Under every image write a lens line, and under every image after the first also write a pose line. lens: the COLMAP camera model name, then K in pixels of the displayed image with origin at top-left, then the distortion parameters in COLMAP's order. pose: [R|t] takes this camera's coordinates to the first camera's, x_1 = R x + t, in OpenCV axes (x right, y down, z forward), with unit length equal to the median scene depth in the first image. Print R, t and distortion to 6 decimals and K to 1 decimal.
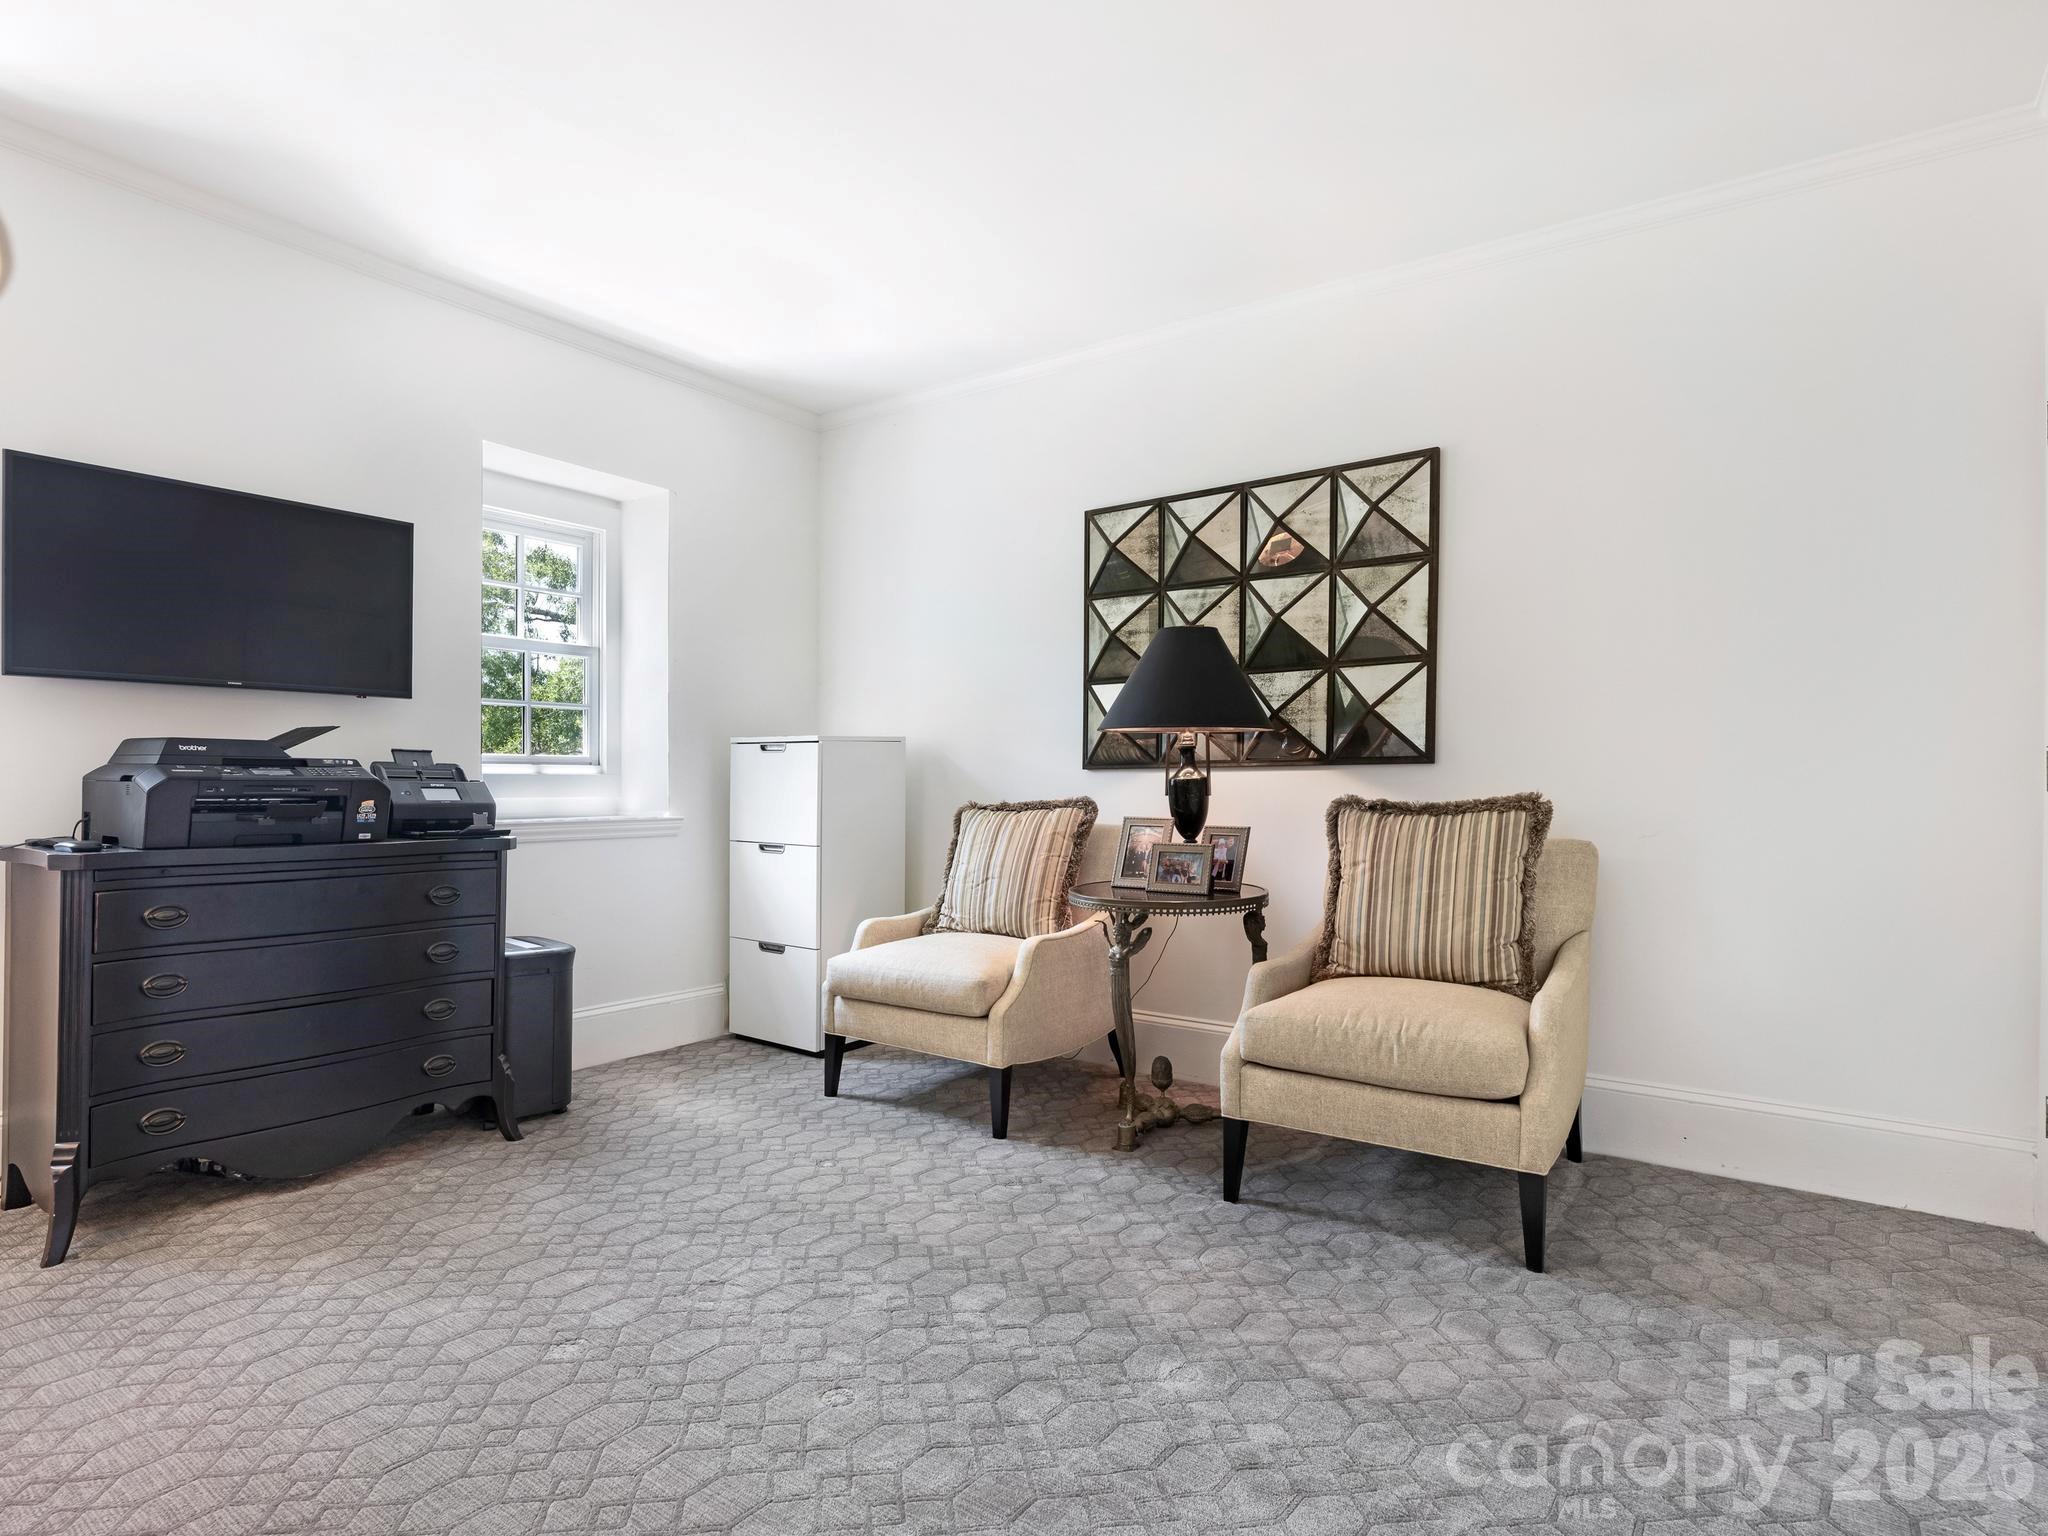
lens RADIAL K [[1097.2, 0, 1027.0], [0, 1097.2, 758.8], [0, 0, 1]] dist [-0.000674, 0.000340]
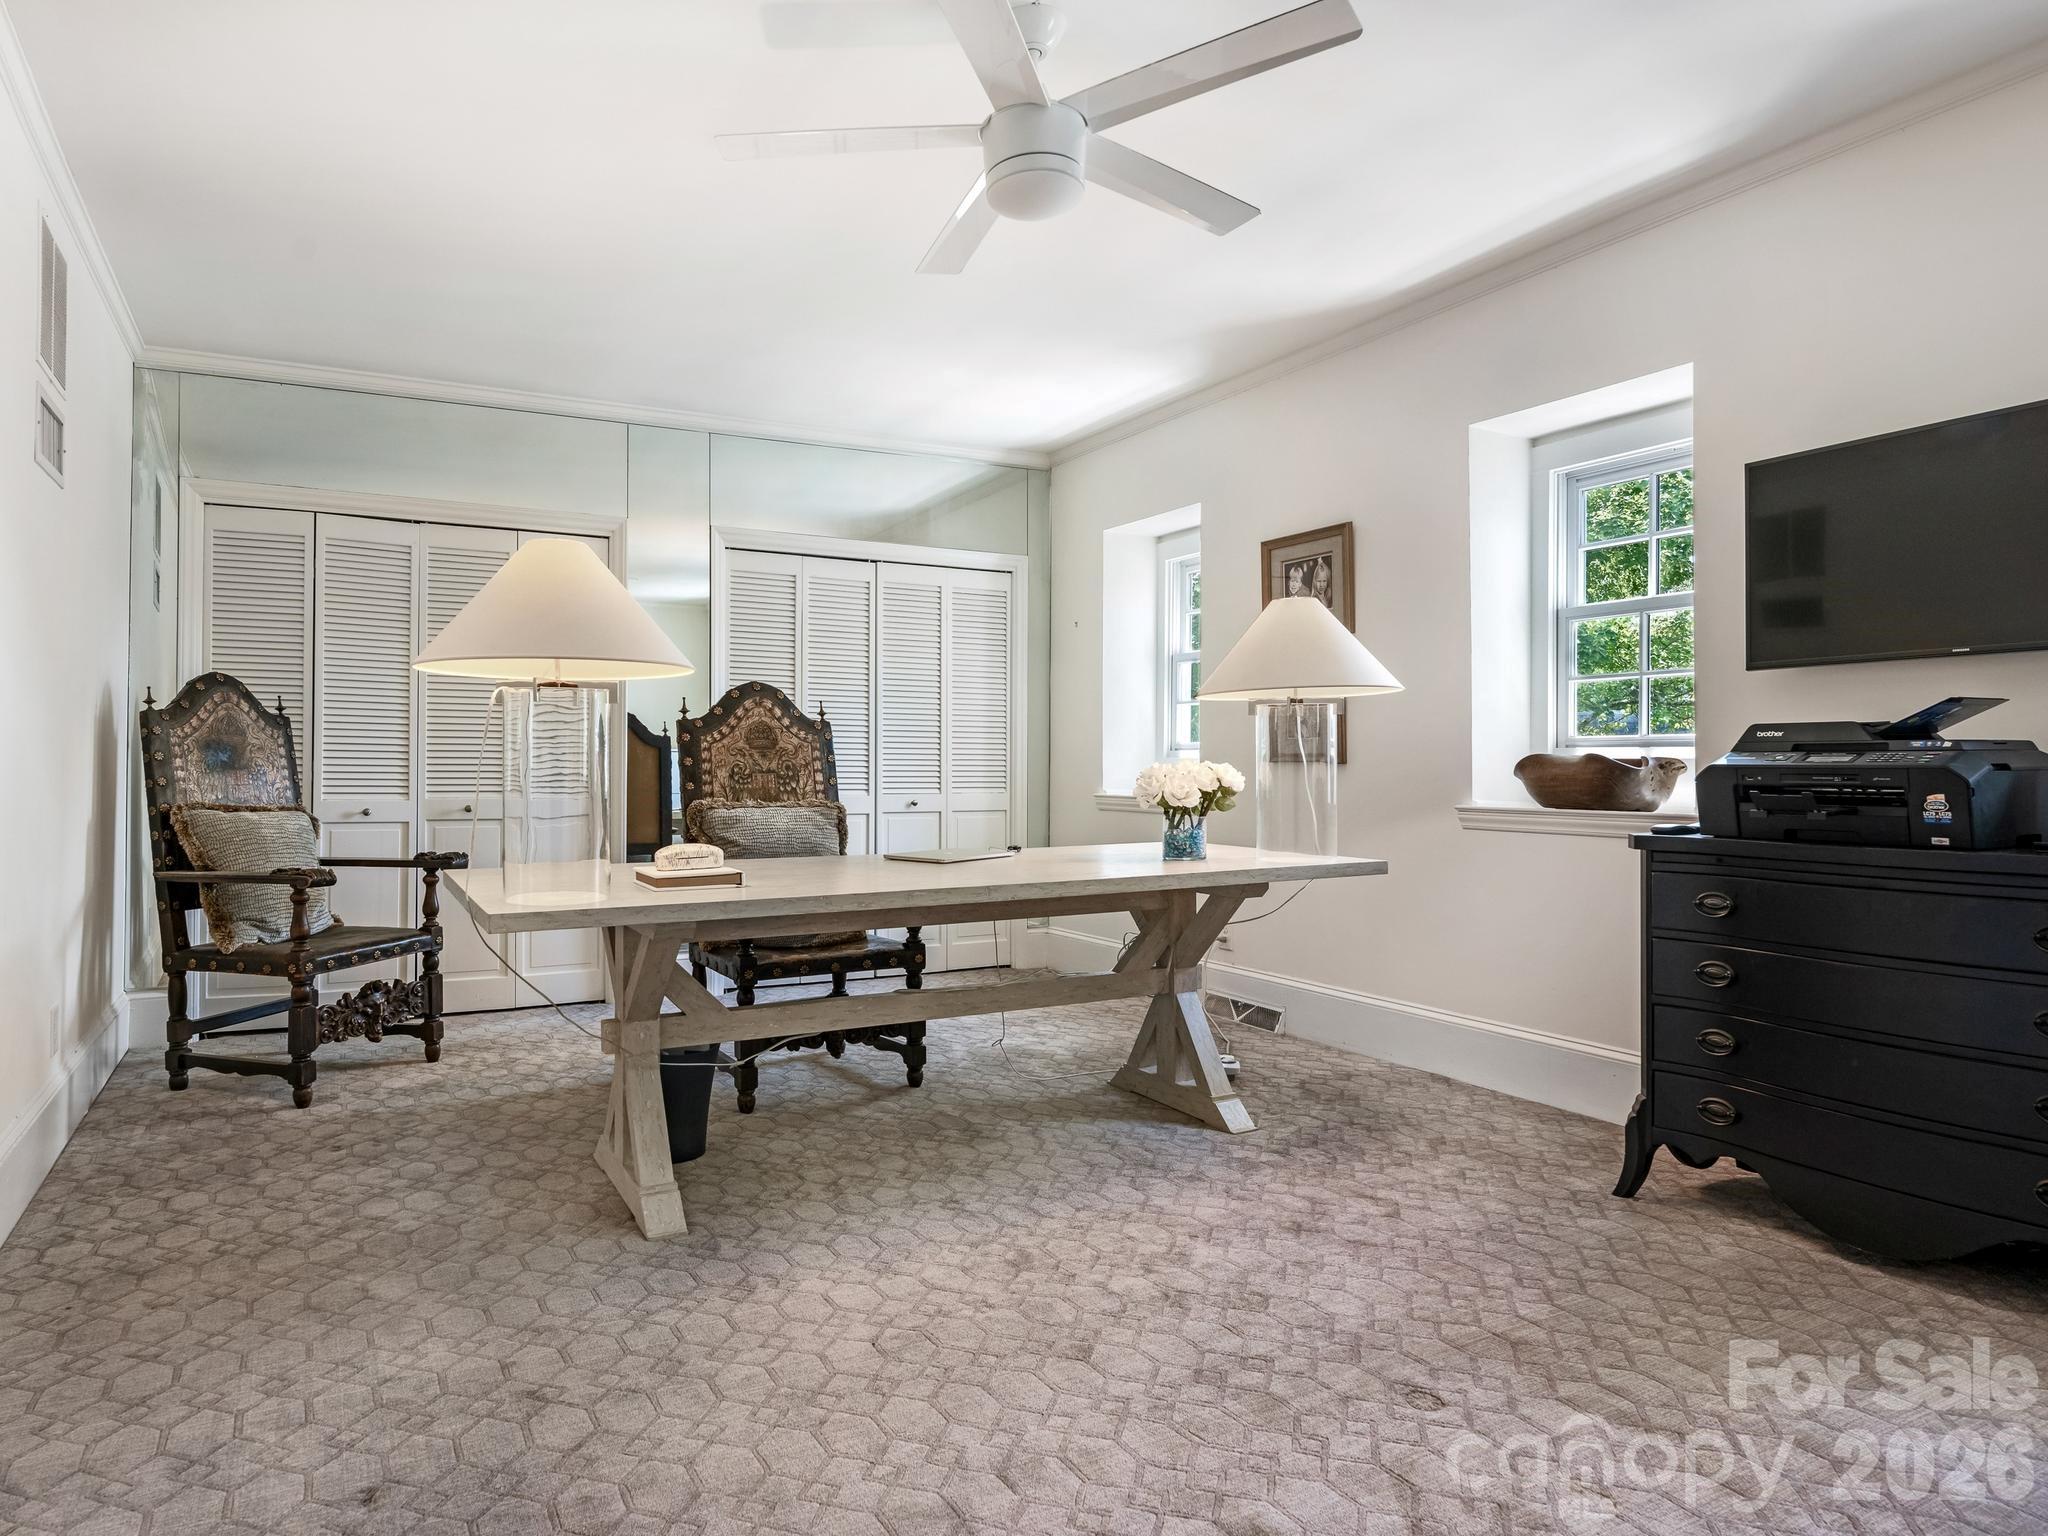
lens RADIAL K [[1216.8, 0, 990.3], [0, 1216.8, 767.9], [0, 0, 1]] dist [0.000797, 0.000533]
pose [[-0.407242, -0.007529, -0.913289, 0.435320], [0.015007, 0.999776, -0.014933, 0.023686], [0.913197, -0.019787, -0.407038, 0.770921]]
